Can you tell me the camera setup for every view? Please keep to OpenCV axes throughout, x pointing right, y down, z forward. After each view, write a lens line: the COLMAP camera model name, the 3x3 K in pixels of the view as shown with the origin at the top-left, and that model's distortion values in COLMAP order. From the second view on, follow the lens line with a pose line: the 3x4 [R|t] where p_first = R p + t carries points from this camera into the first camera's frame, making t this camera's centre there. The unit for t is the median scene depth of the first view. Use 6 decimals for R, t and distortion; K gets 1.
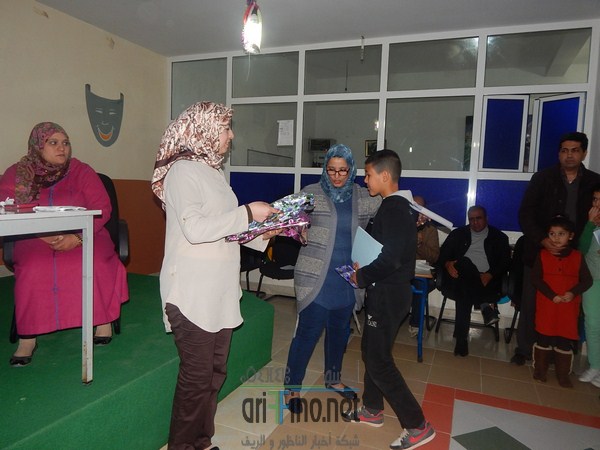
lens RADIAL K [[434.0, 0, 304.0], [0, 434.0, 217.3], [0, 0, 1]] dist [-0.004392, -0.006108]
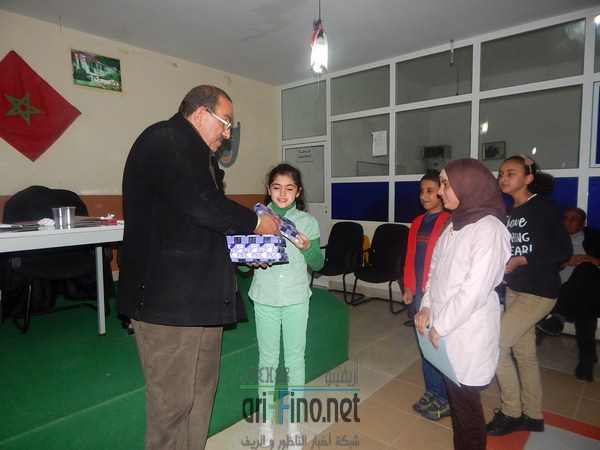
lens RADIAL K [[396.9, 0, 300.4], [0, 396.9, 220.5], [0, 0, 1]] dist [0.005777, -0.013265]
pose [[0.947108, -0.024194, -0.320002, 0.086437], [0.021742, 0.999701, -0.011232, -0.000588], [0.320178, 0.003681, 0.947350, 0.027890]]
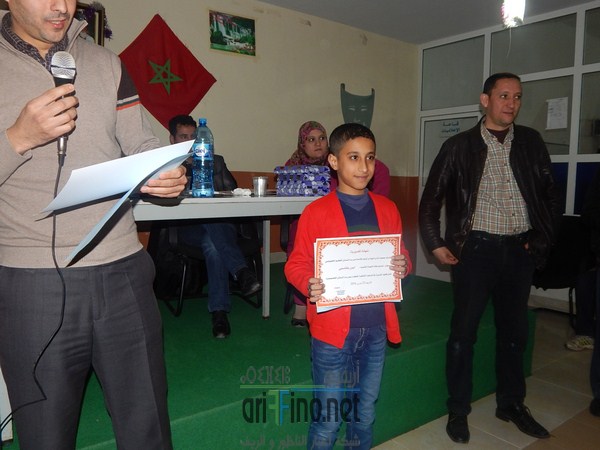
lens RADIAL K [[489.0, 0, 303.0], [0, 489.0, 216.7], [0, 0, 1]] dist [-0.009186, -0.004321]
pose [[0.864539, 0.015570, -0.502324, 0.009868], [-0.018841, 0.999821, -0.001436, 0.014169], [0.502212, 0.010705, 0.864678, -0.052278]]
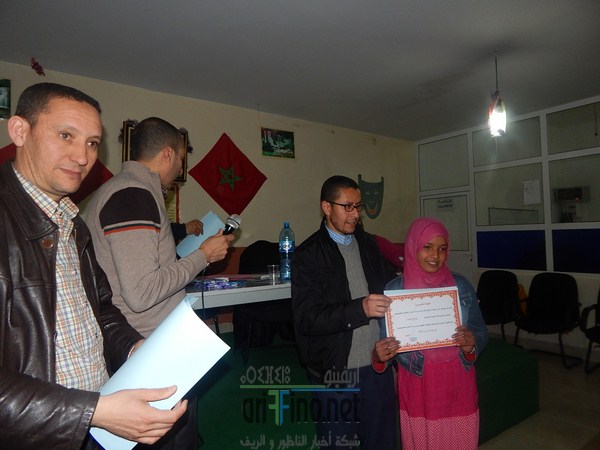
lens RADIAL K [[396.9, 0, 301.4], [0, 396.9, 219.8], [0, 0, 1]] dist [0.005777, -0.013265]
pose [[0.845393, -0.079379, -0.528214, -0.011226], [0.011944, 0.991458, -0.129880, -0.009070], [0.534012, 0.103491, 0.839119, -0.113404]]
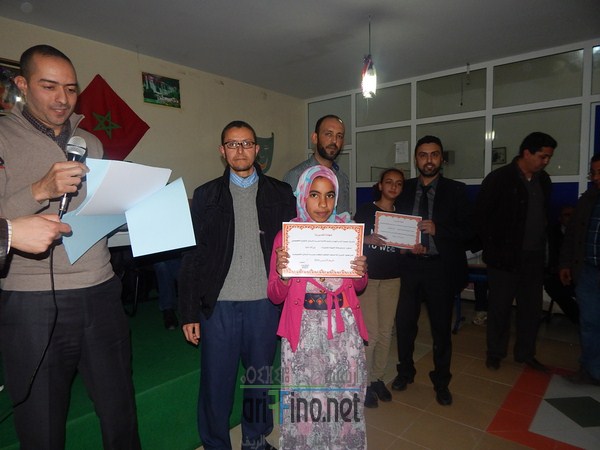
lens RADIAL K [[396.9, 0, 302.5], [0, 396.9, 219.8], [0, 0, 1]] dist [0.005777, -0.013265]
pose [[0.952192, -0.030037, -0.304020, 0.025571], [0.025152, 0.999484, -0.019974, 0.005261], [0.304463, 0.011372, 0.952456, -0.122870]]
